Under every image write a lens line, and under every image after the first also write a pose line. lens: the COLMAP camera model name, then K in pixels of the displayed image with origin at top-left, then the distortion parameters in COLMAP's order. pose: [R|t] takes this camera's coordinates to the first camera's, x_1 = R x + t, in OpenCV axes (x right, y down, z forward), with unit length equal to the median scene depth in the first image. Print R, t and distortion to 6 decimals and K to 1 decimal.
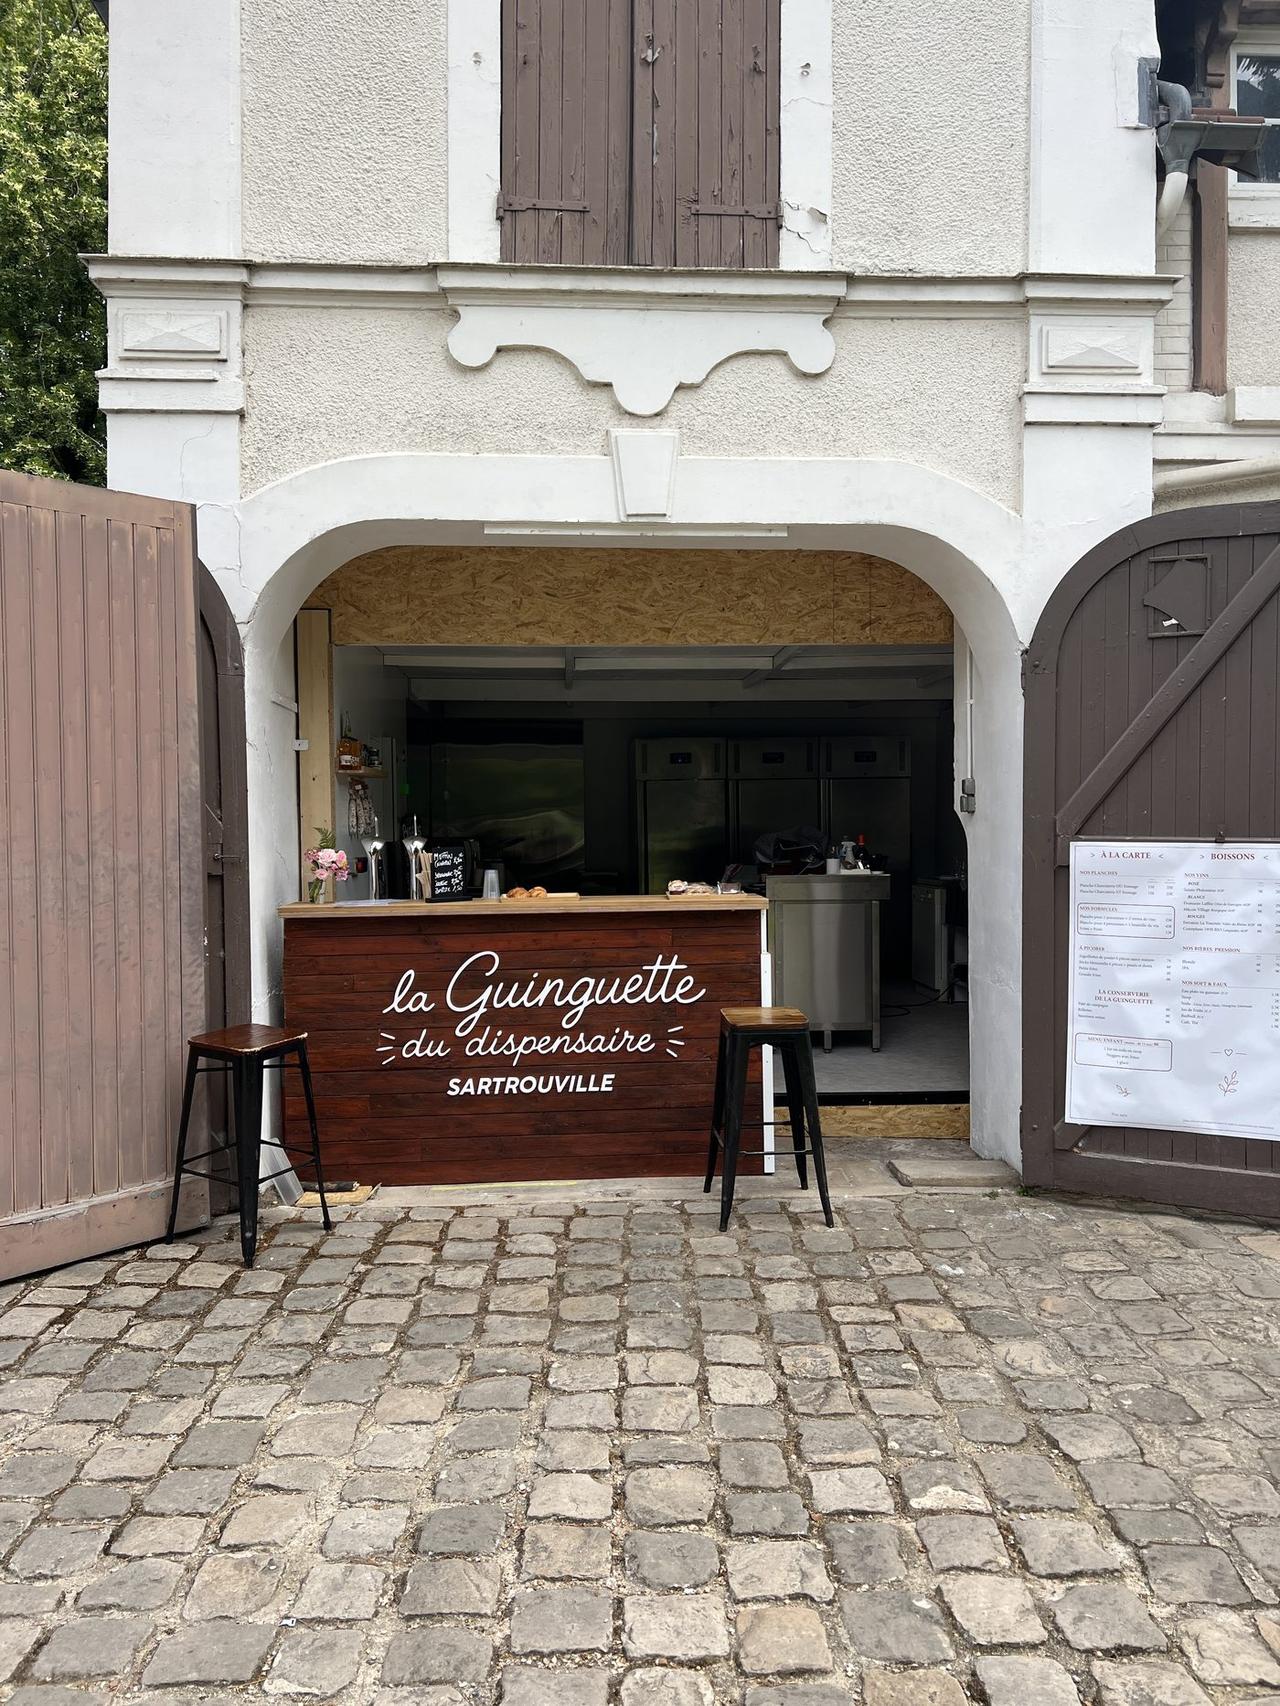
lens RADIAL K [[1222.9, 0, 624.6], [0, 1222.9, 864.5], [0, 0, 1]] dist [0.028405, -0.031671]
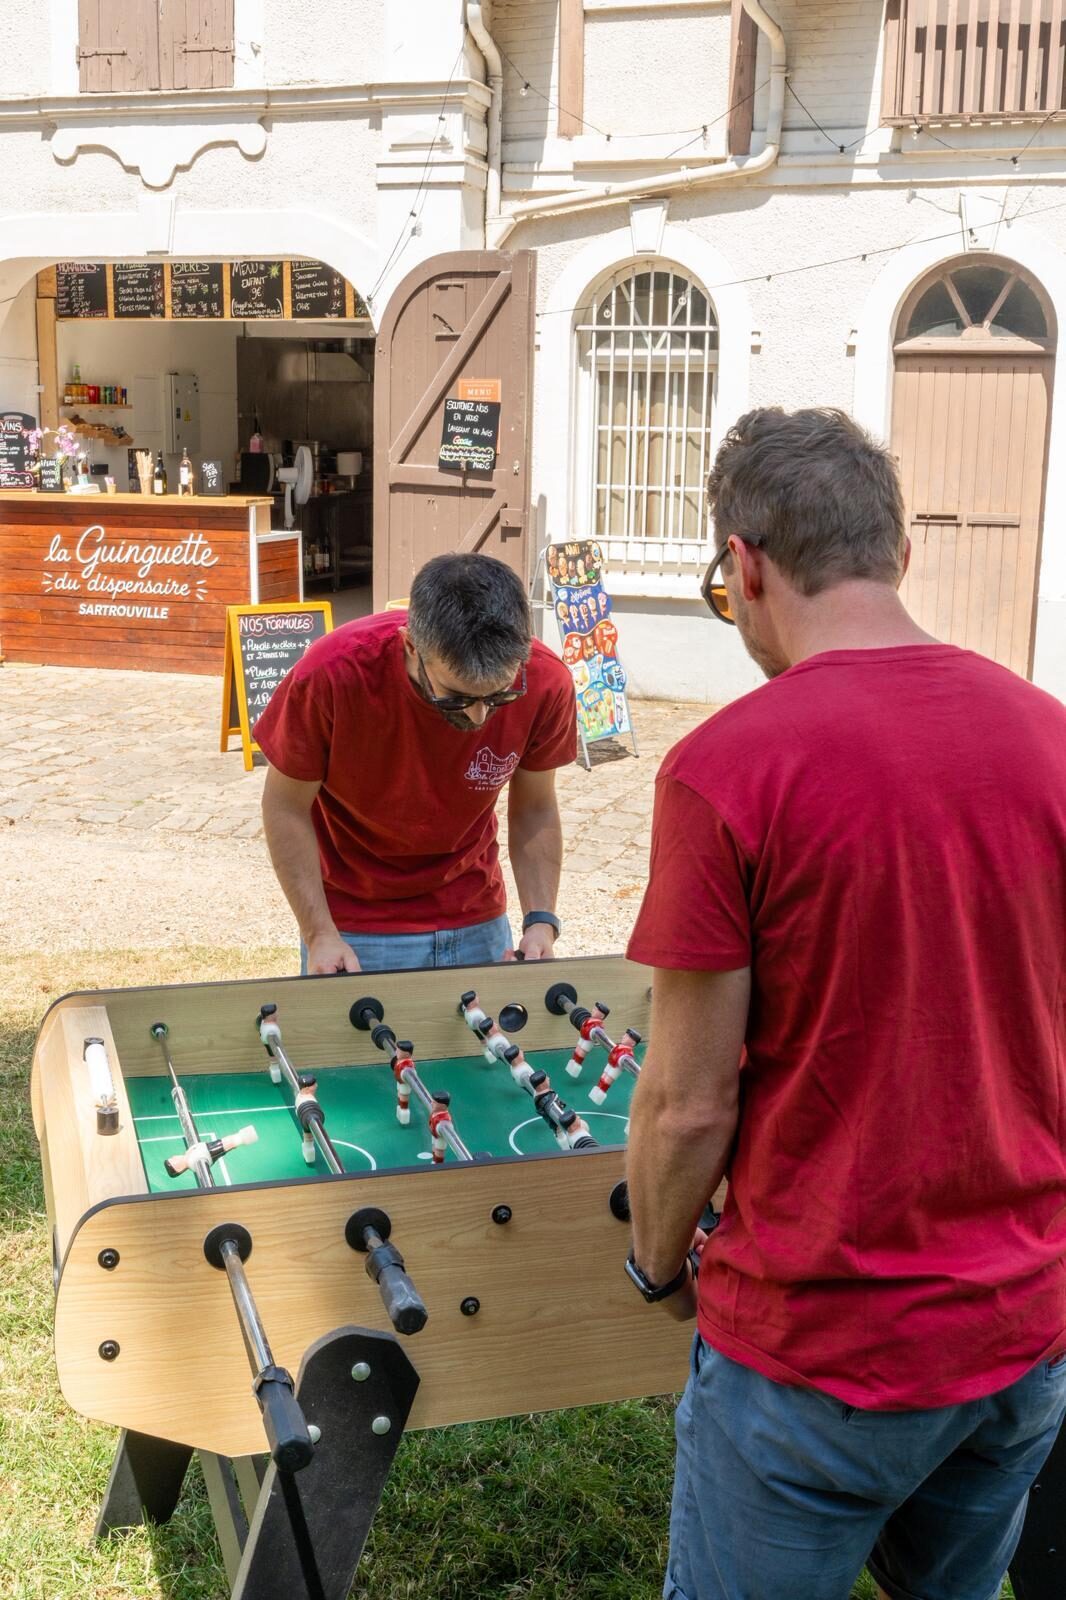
lens RADIAL K [[1833.0, 0, 539.8], [0, 1833.0, 822.3], [0, 0, 1]] dist [0.002952, 0.000000]
pose [[0.923138, 0.105316, -0.369762, 1.368704], [-0.038700, 0.982319, 0.183169, -0.011192], [0.382515, -0.154781, 0.910892, -1.048794]]
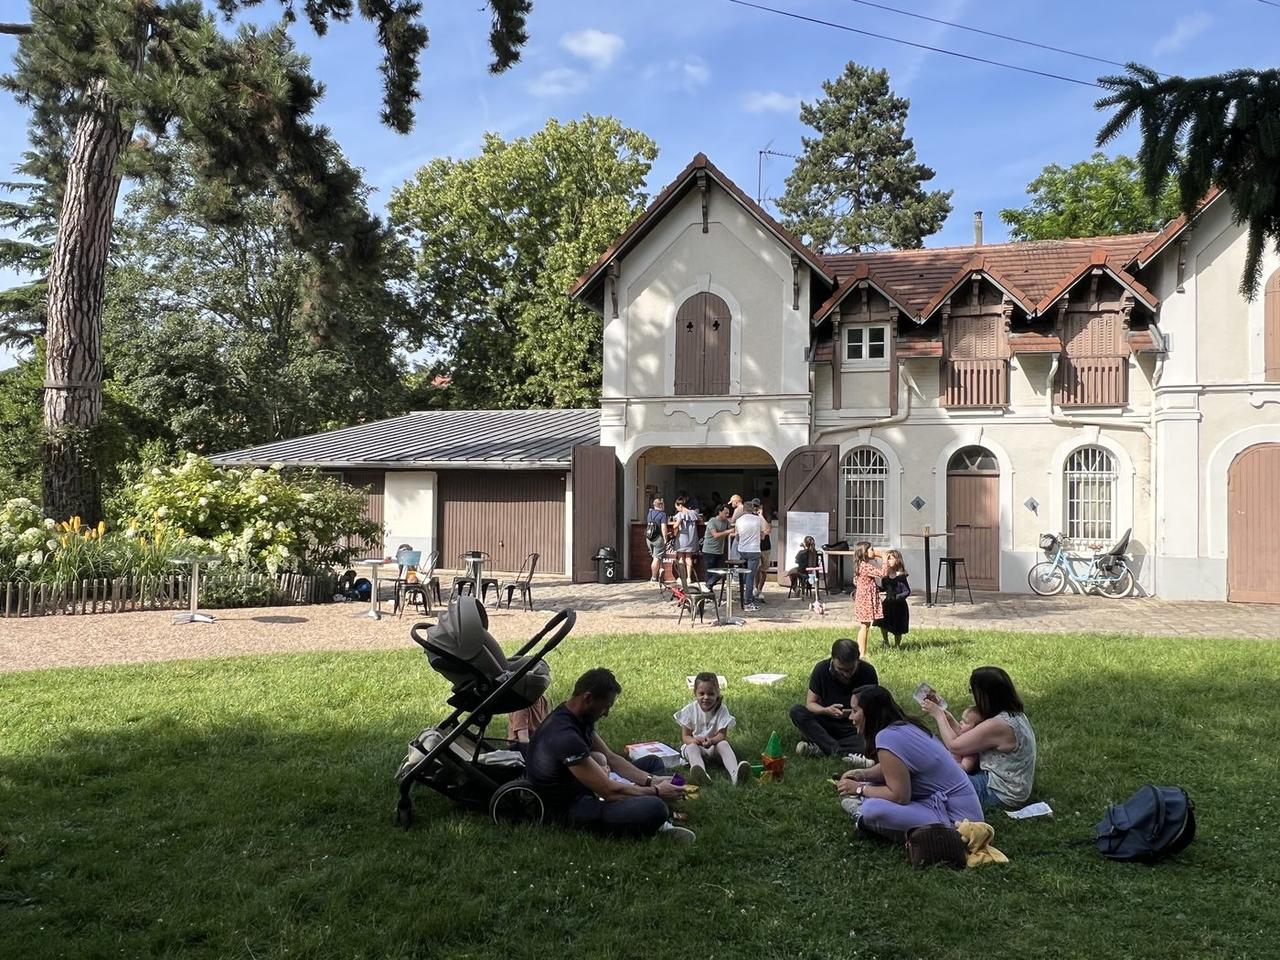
lens RADIAL K [[917.5, 0, 641.2], [0, 917.5, 467.2], [0, 0, 1]] dist [0.028405, -0.031671]
pose [[0.945757, 0.007521, -0.324786, 0.936838], [-0.027347, 0.998027, -0.056521, 0.021998], [0.323720, 0.062337, 0.944097, -2.422547]]
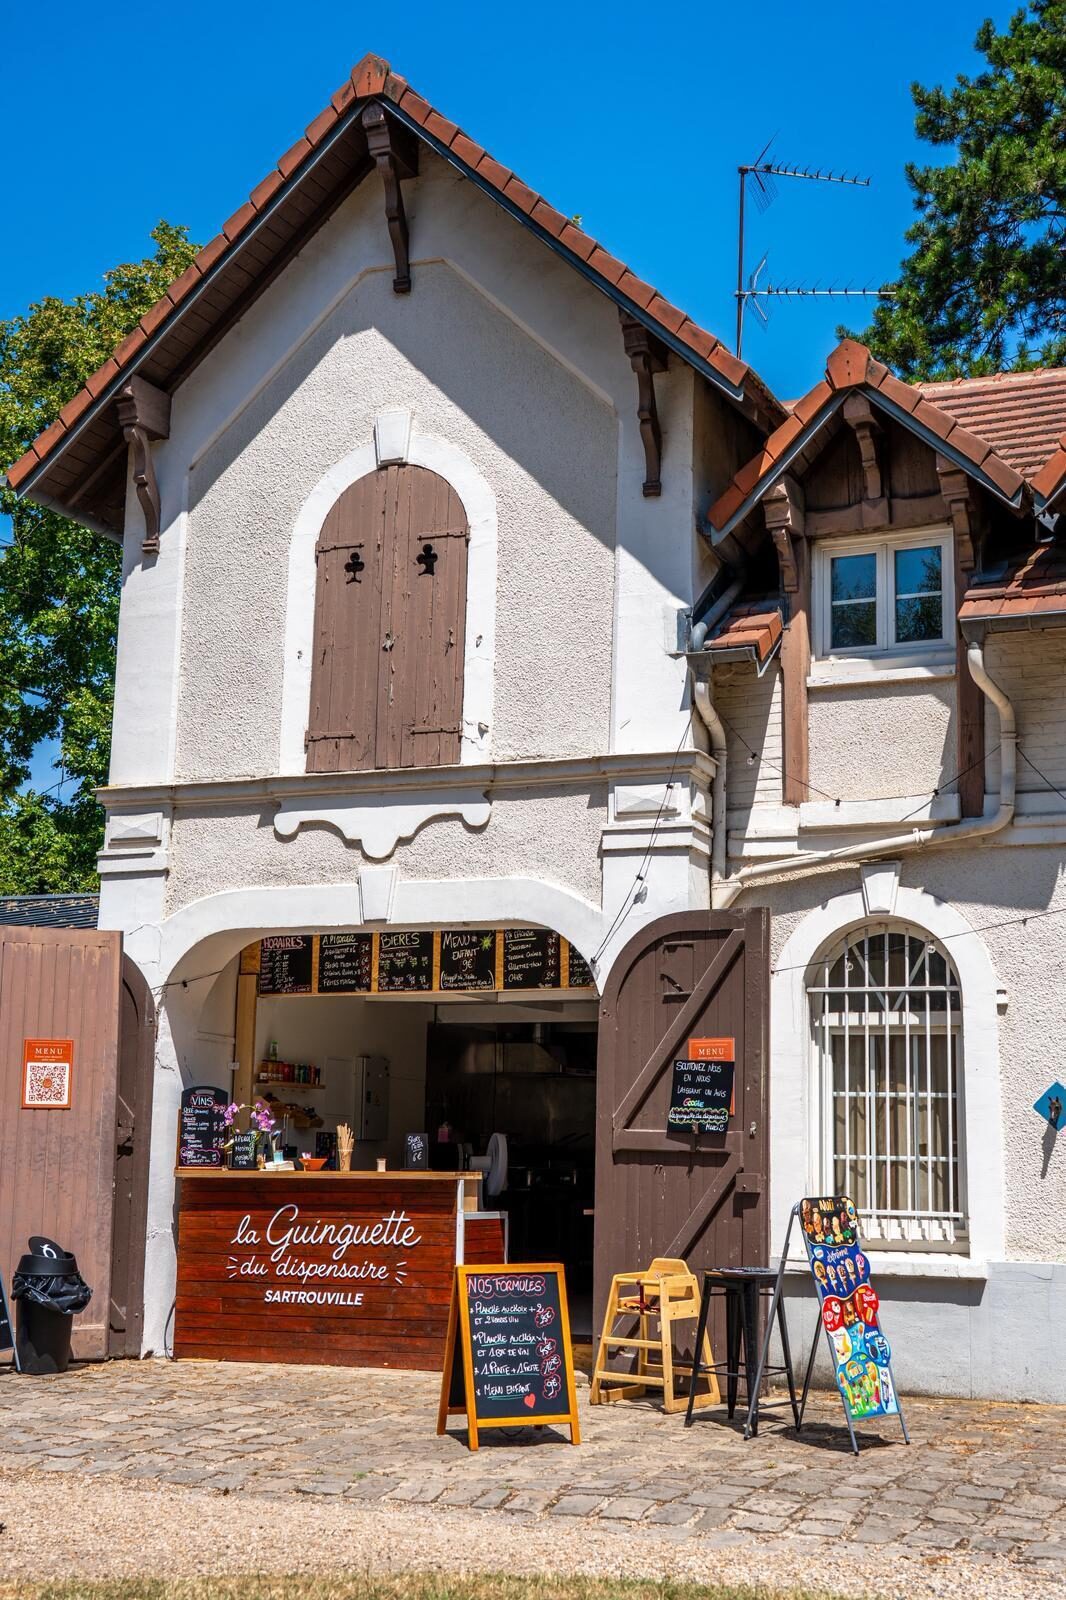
lens RADIAL K [[2088.9, 0, 528.9], [0, 2088.9, 828.7], [0, 0, 1]] dist [0.055440, 0.000000]
pose [[0.891726, -0.050609, -0.449738, 1.335824], [-0.040161, 0.980959, -0.190018, 0.095564], [0.450791, 0.187506, 0.872714, -1.211196]]
